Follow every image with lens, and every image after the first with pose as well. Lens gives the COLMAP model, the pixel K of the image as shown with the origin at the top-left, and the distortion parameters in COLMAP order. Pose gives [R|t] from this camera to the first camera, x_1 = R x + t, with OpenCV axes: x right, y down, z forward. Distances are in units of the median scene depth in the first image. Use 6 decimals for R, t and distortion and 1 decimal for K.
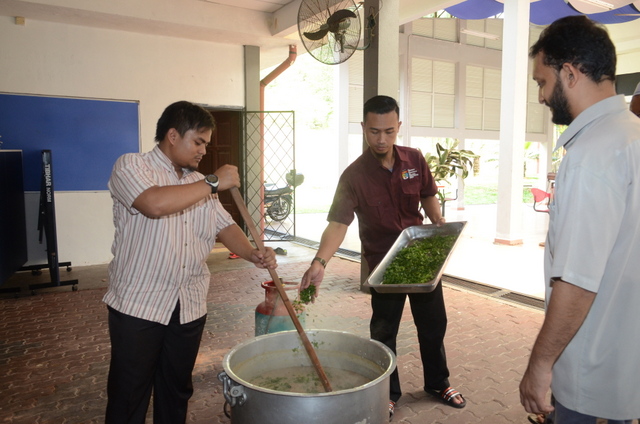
lens RADIAL K [[502.4, 0, 320.0], [0, 502.4, 212.0], [0, 0, 1]] dist [-0.014111, -0.004558]
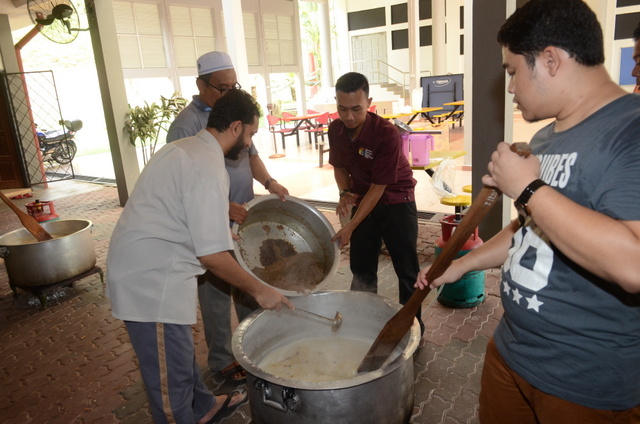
lens RADIAL K [[476.6, 0, 320.0], [0, 476.6, 212.0], [0, 0, 1]] dist [-0.012246, -0.007007]
pose [[0.925059, -0.162264, 0.343419, 0.111136], [0.108041, 0.979216, 0.171647, 0.003315], [-0.364133, -0.121680, 0.923364, -0.353166]]
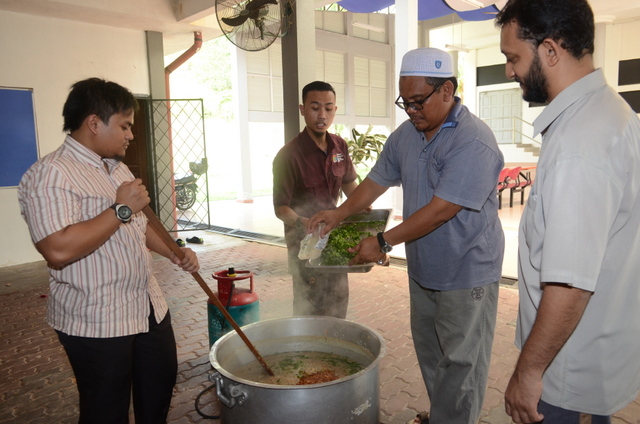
lens RADIAL K [[476.6, 0, 320.0], [0, 476.6, 212.0], [0, 0, 1]] dist [-0.012246, -0.007007]
pose [[0.973360, -0.055547, 0.222451, -0.054549], [0.048306, 0.998115, 0.037867, -0.002164], [-0.224134, -0.026112, 0.974208, 0.026737]]
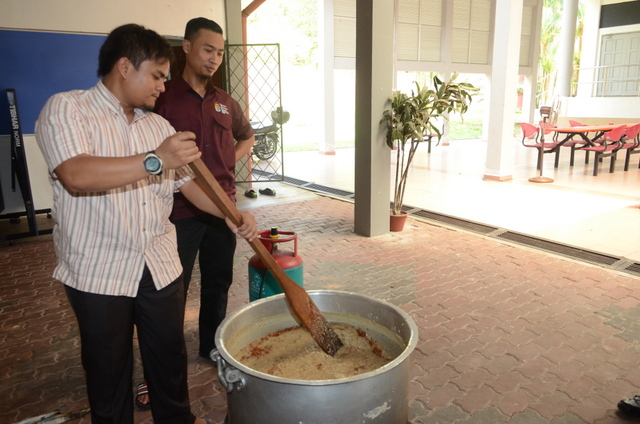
lens RADIAL K [[484.4, 0, 320.0], [0, 484.4, 212.0], [0, 0, 1]] dist [-0.011429, -0.006691]
pose [[0.999289, -0.021028, 0.031280, -0.011446], [0.016780, 0.991327, 0.130343, -0.005268], [-0.033750, -0.129725, 0.990975, 0.063786]]
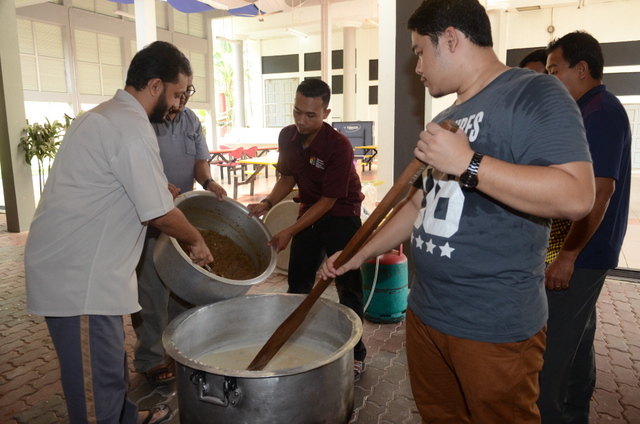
lens RADIAL K [[484.4, 0, 320.0], [0, 484.4, 212.0], [0, 0, 1]] dist [-0.011429, -0.006691]
pose [[0.843082, -0.097868, 0.528805, 0.086602], [0.057800, 0.994096, 0.091830, 0.034379], [-0.534670, -0.046855, 0.843761, -0.346673]]
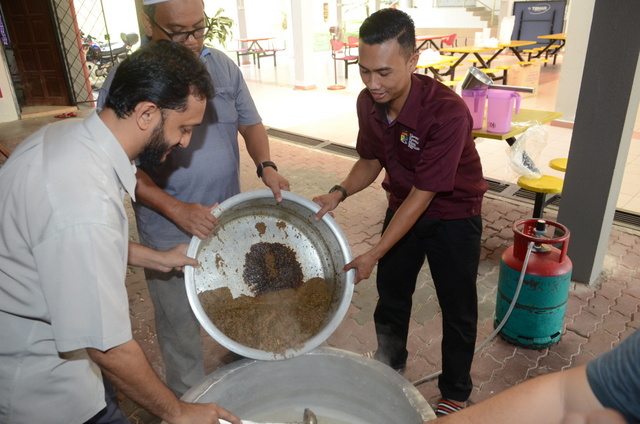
lens RADIAL K [[476.6, 0, 320.0], [0, 476.6, 212.0], [0, 0, 1]] dist [-0.012246, -0.007007]
pose [[0.974079, -0.117828, 0.193097, 0.187734], [0.052934, 0.948656, 0.311849, -0.015953], [-0.219928, -0.293544, 0.930303, -0.237705]]
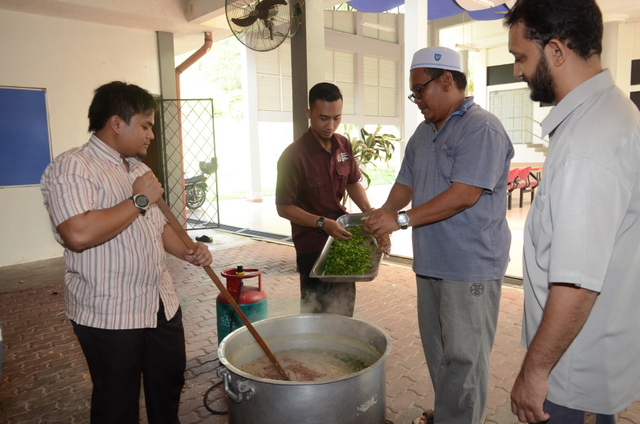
lens RADIAL K [[476.6, 0, 320.0], [0, 476.6, 212.0], [0, 0, 1]] dist [-0.012246, -0.007007]
pose [[0.977672, -0.051536, 0.203718, -0.054208], [0.044788, 0.998289, 0.037601, -0.001742], [-0.205307, -0.027637, 0.978307, 0.023100]]
